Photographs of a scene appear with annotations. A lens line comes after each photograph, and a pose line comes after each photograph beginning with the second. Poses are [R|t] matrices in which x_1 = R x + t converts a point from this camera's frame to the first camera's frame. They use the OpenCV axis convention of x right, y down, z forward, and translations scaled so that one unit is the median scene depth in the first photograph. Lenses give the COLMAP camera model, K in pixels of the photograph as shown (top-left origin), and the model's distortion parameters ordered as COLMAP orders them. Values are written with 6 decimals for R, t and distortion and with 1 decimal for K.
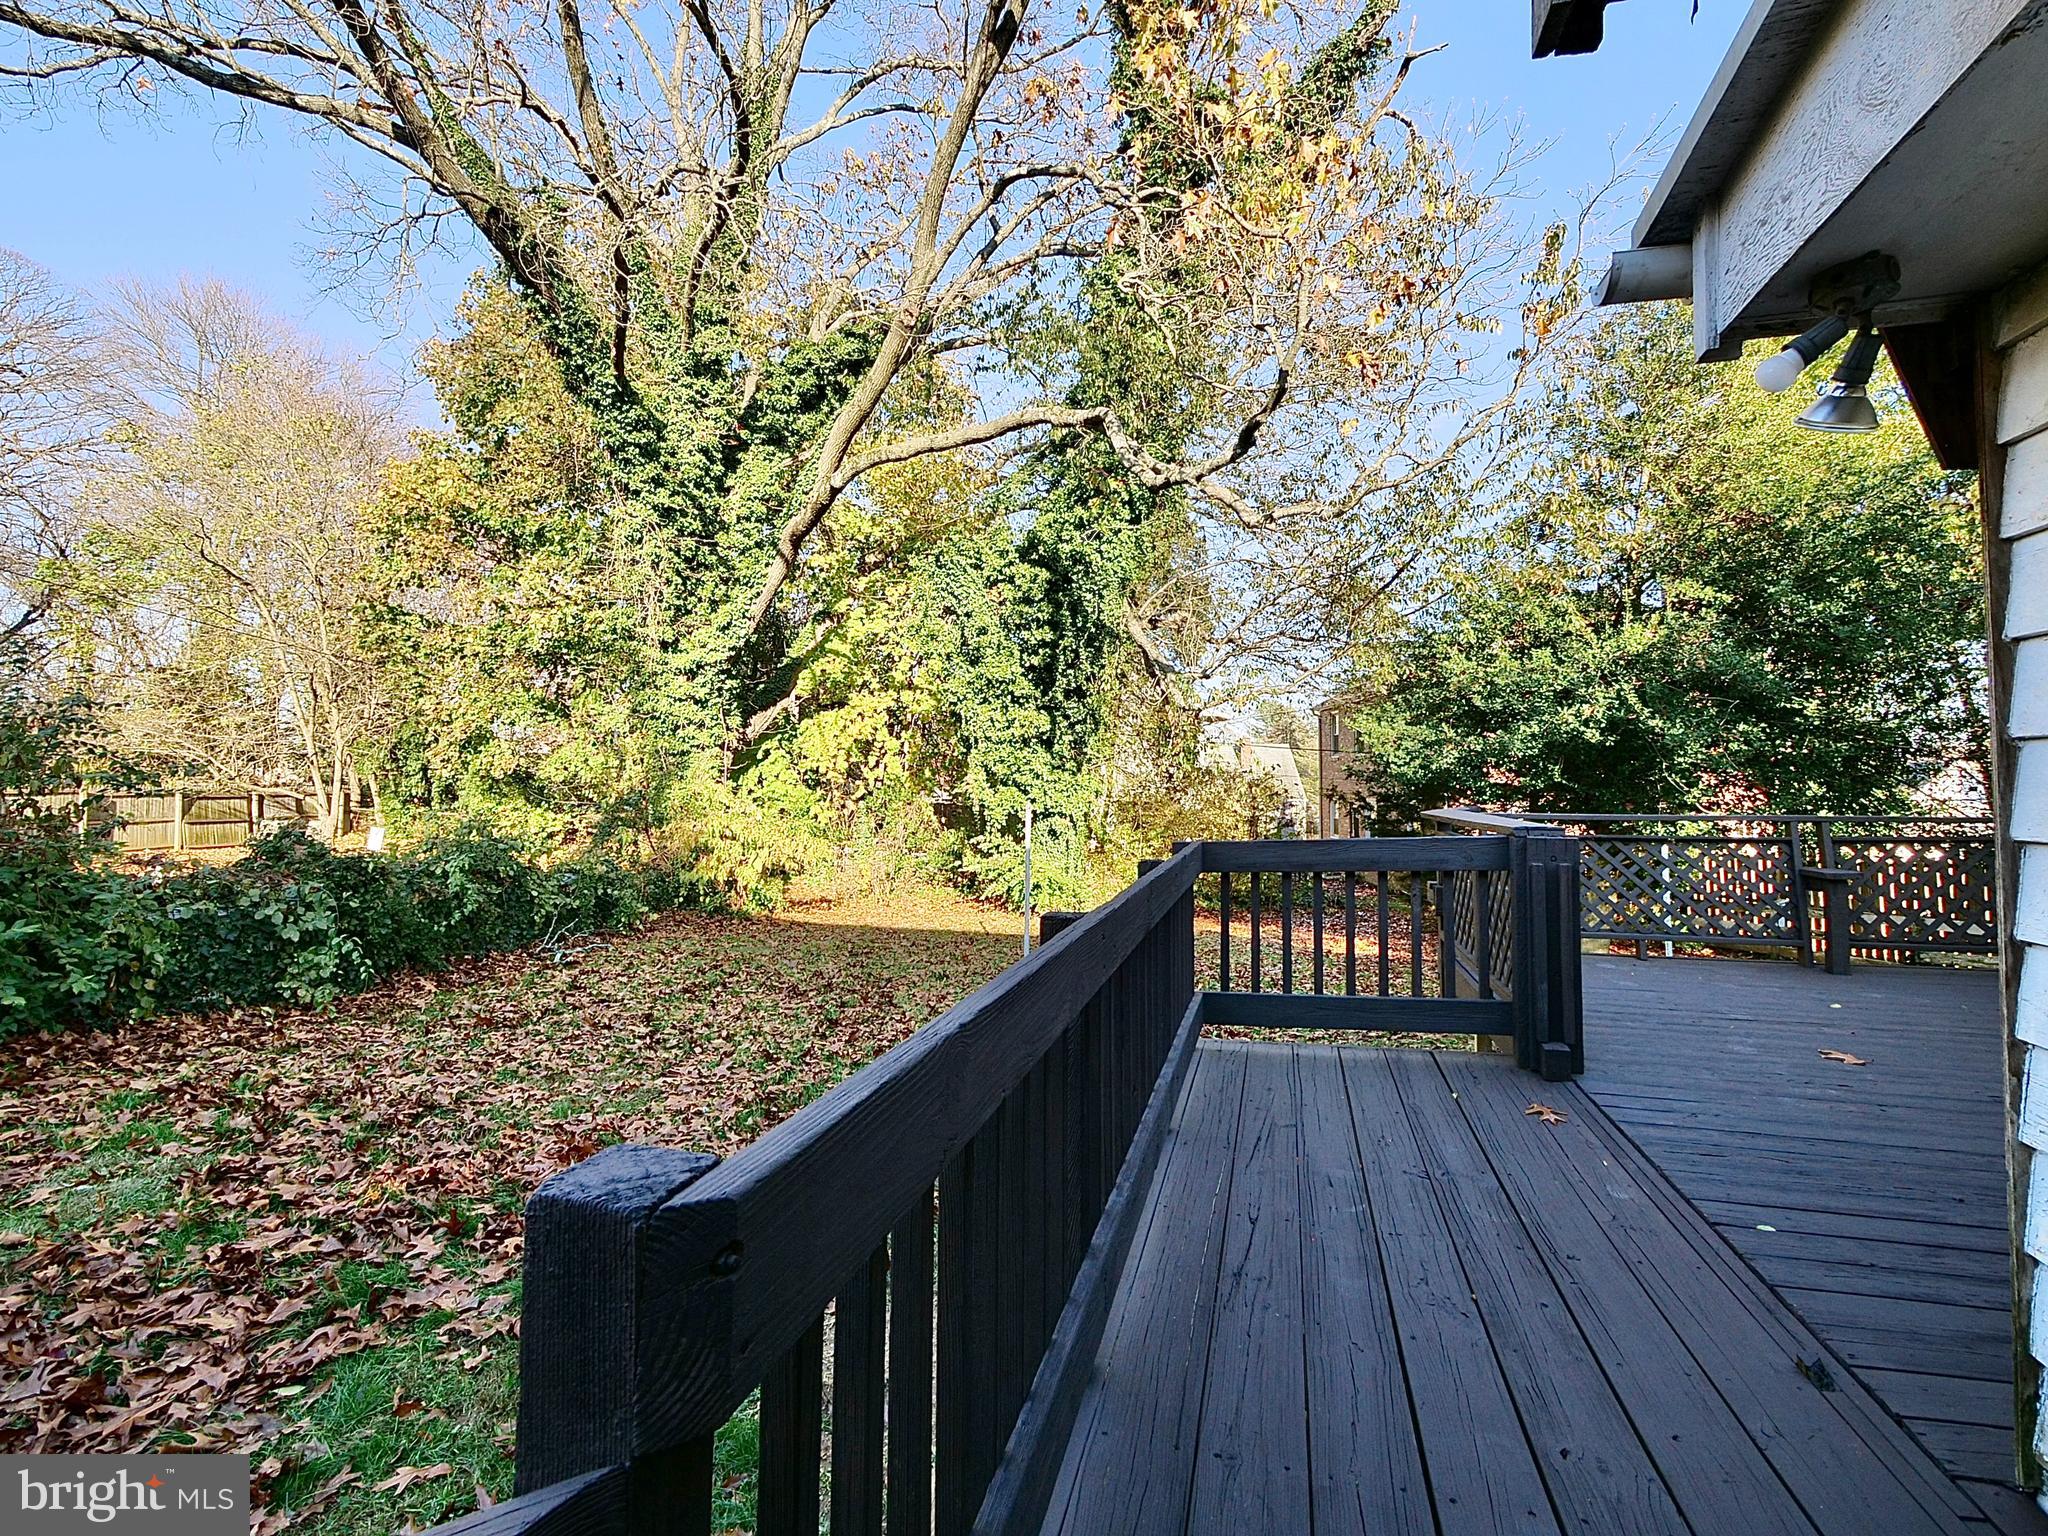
lens RADIAL K [[891.7, 0, 1037.2], [0, 891.7, 740.6], [0, 0, 1]] dist [-0.003386, -0.000016]
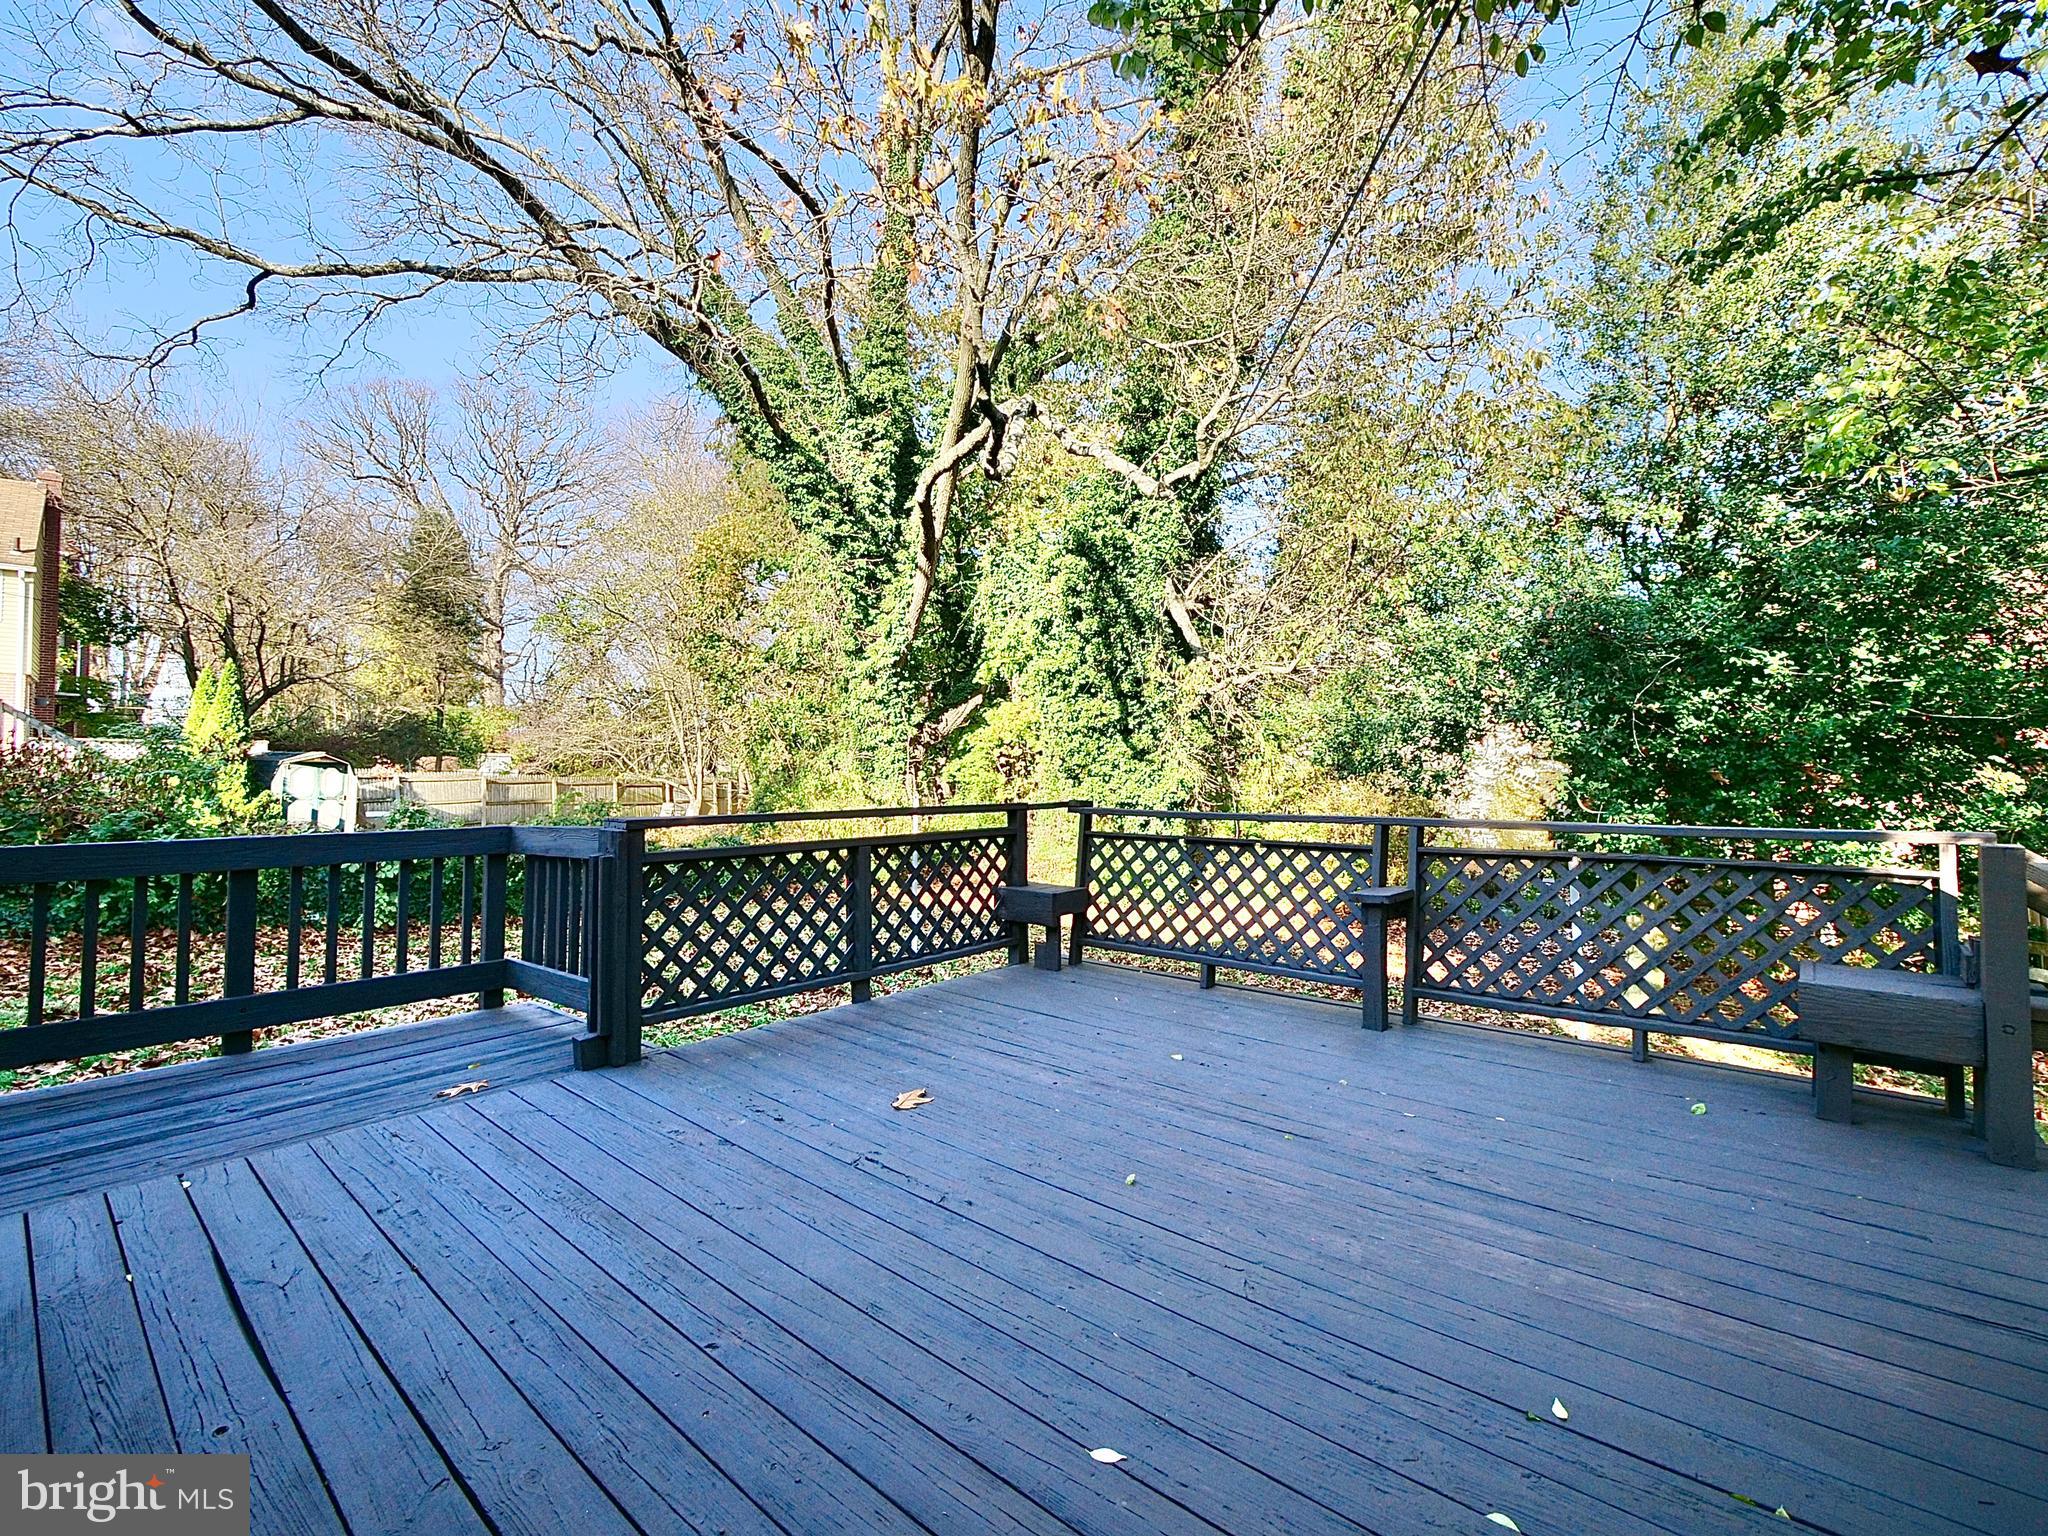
lens RADIAL K [[891.7, 0, 1037.2], [0, 891.7, 740.6], [0, 0, 1]] dist [-0.003386, -0.000016]
pose [[0.906336, -0.018988, -0.422131, 0.301331], [0.024295, 0.999679, 0.007195, 0.002030], [0.421859, -0.016776, 0.906506, 0.057829]]
